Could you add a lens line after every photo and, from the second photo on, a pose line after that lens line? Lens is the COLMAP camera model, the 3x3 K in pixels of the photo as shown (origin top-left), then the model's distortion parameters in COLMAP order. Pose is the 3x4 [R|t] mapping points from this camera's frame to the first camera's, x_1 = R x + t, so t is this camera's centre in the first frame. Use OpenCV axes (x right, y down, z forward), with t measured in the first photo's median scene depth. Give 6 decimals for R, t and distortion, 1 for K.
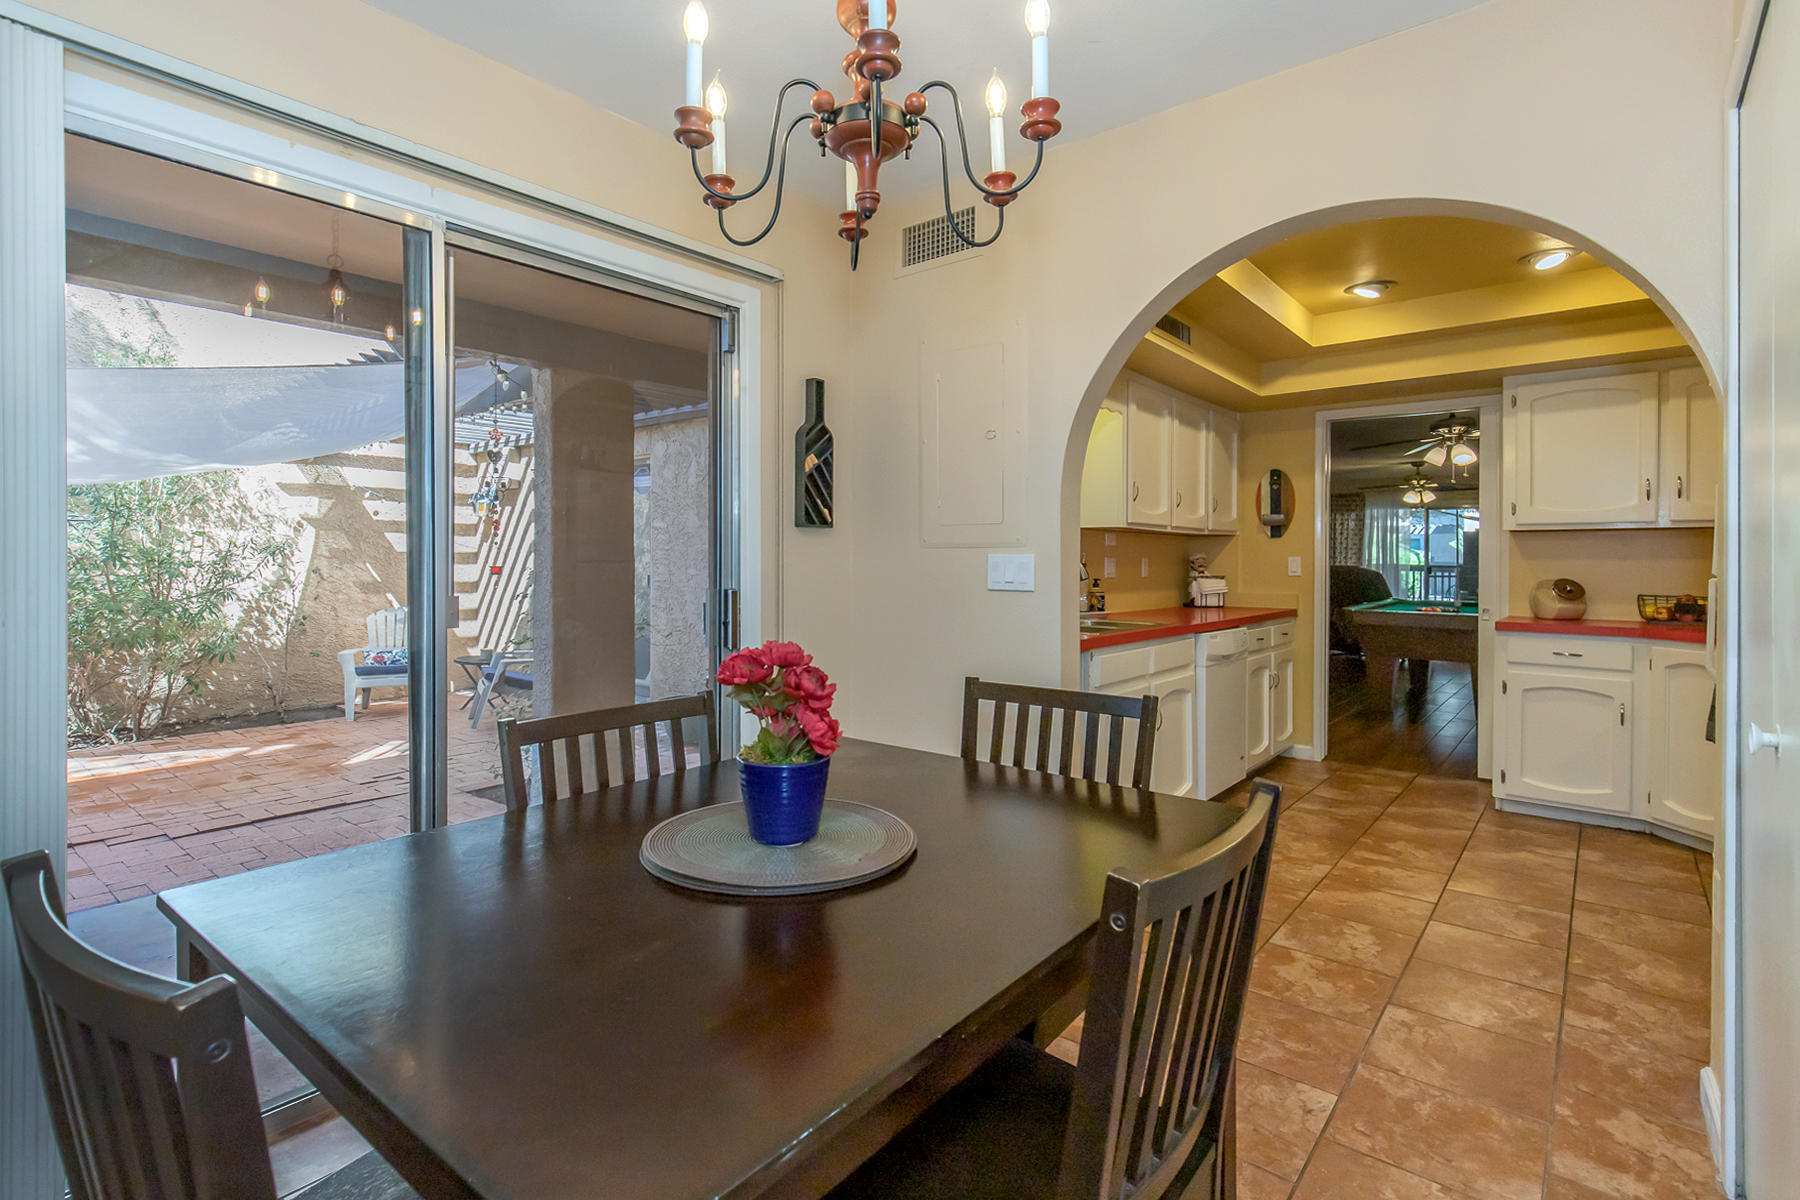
lens RADIAL K [[865.8, 0, 874.0], [0, 865.8, 558.2], [0, 0, 1]] dist [0.002301, 0.000313]
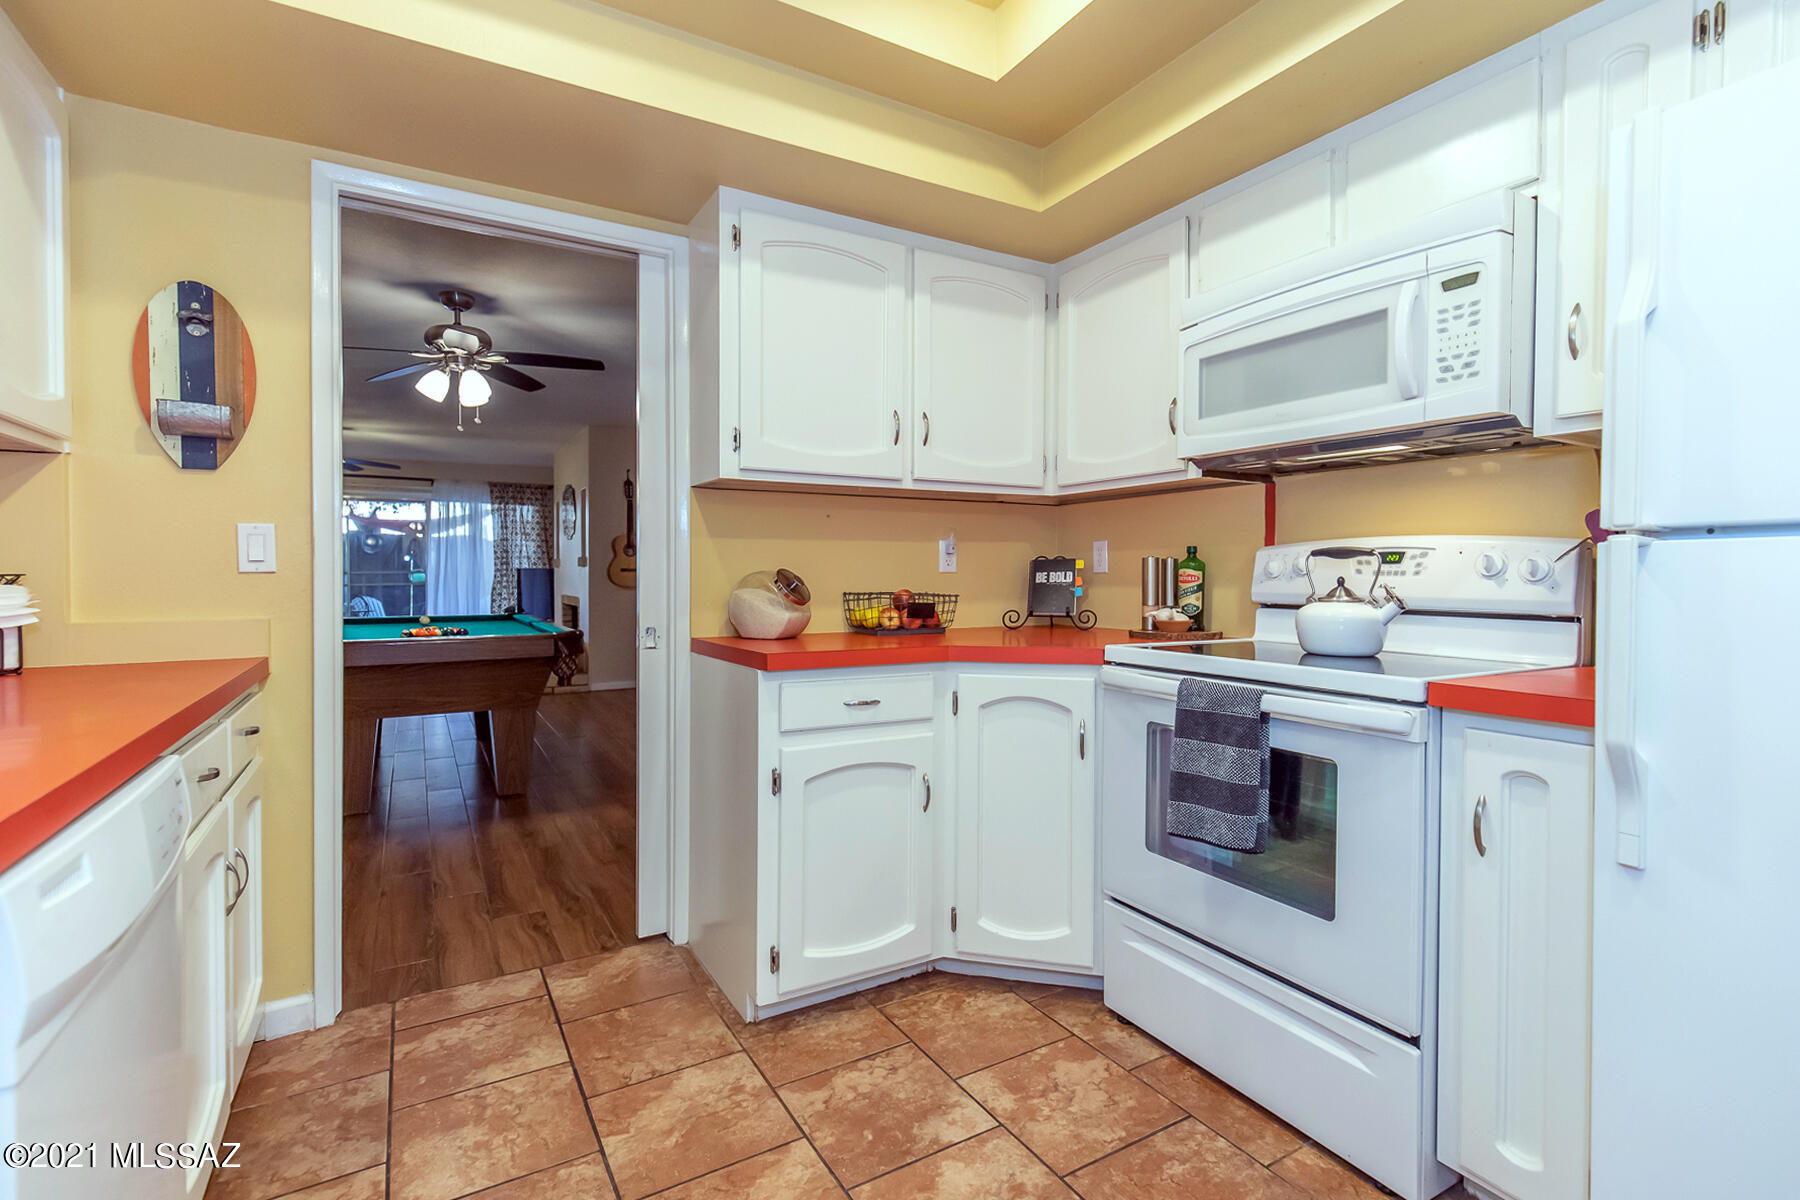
lens RADIAL K [[865.8, 0, 881.4], [0, 865.8, 587.6], [0, 0, 1]] dist [0.003813, 0.000040]
pose [[0.352445, -0.019018, 0.935639, 0.248639], [0.001919, 0.999806, 0.019599, 0.023039], [-0.935831, -0.005112, 0.352413, 0.677049]]
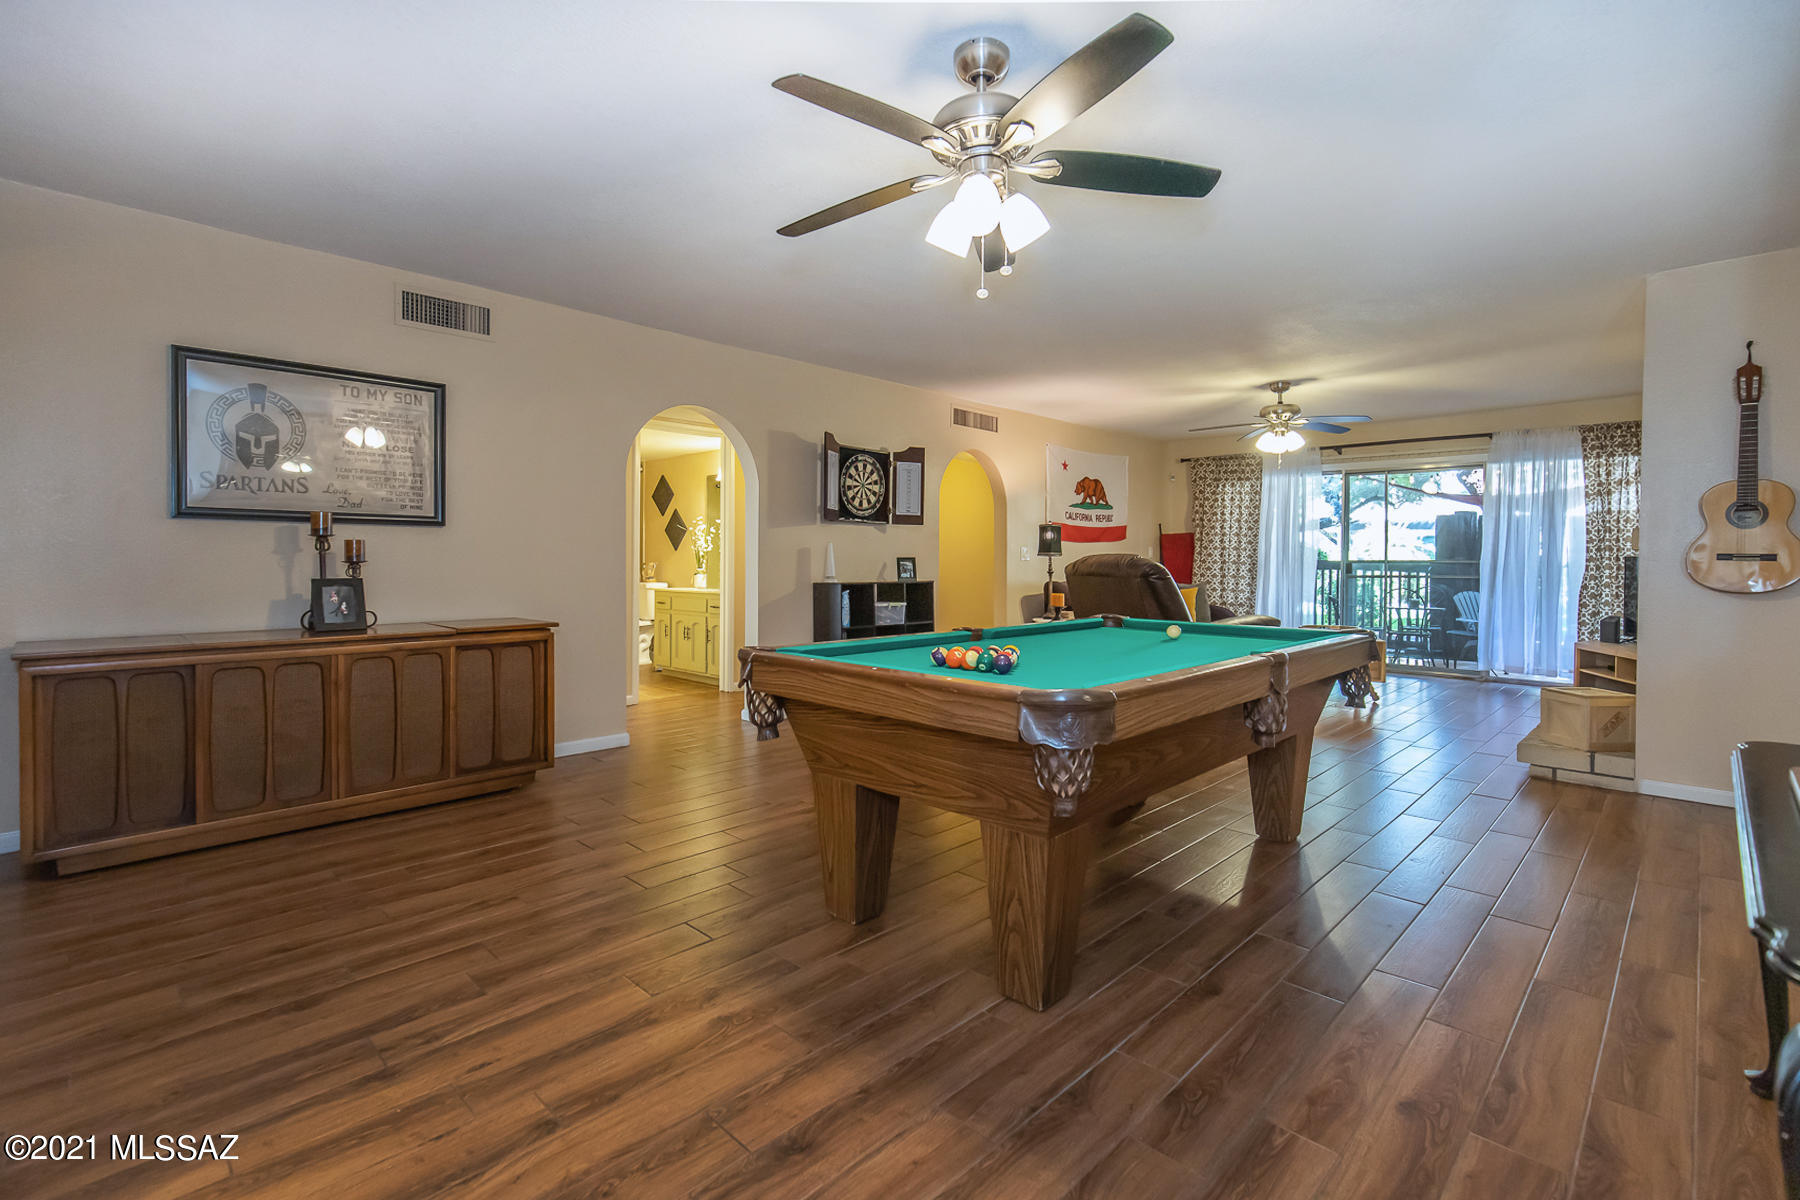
lens RADIAL K [[820.4, 0, 937.6], [0, 820.4, 563.6], [0, 0, 1]] dist [0.001352, 0.000112]
pose [[0.998427, 0.005789, -0.055775, 0.950273], [-0.005525, 0.999973, 0.004896, 0.027350], [0.055802, -0.004580, 0.998431, 0.934849]]
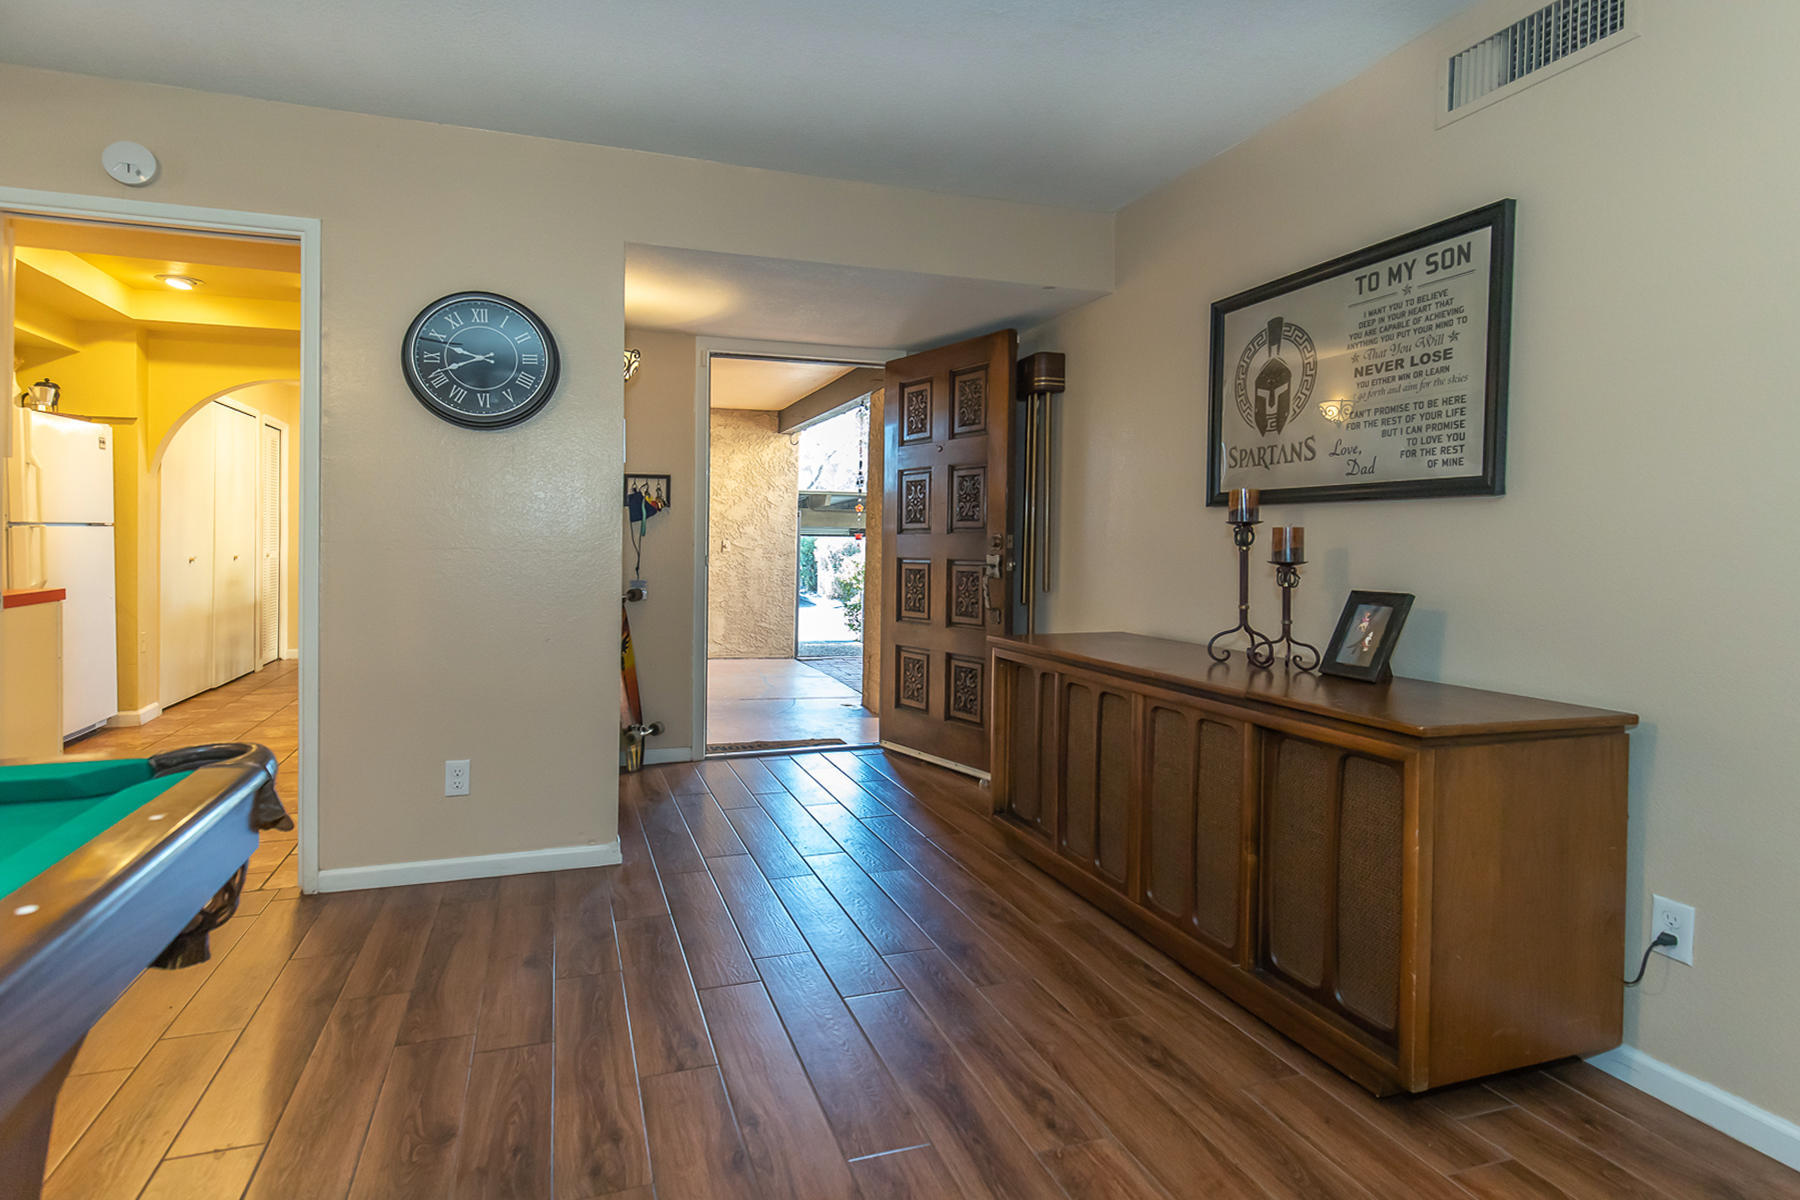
lens RADIAL K [[865.8, 0, 874.0], [0, 865.8, 558.2], [0, 0, 1]] dist [0.002301, 0.000313]
pose [[-0.478300, -0.010689, -0.878131, 0.922931], [-0.033712, 0.999412, 0.006197, 0.036746], [0.877549, 0.032568, -0.478380, 1.738486]]
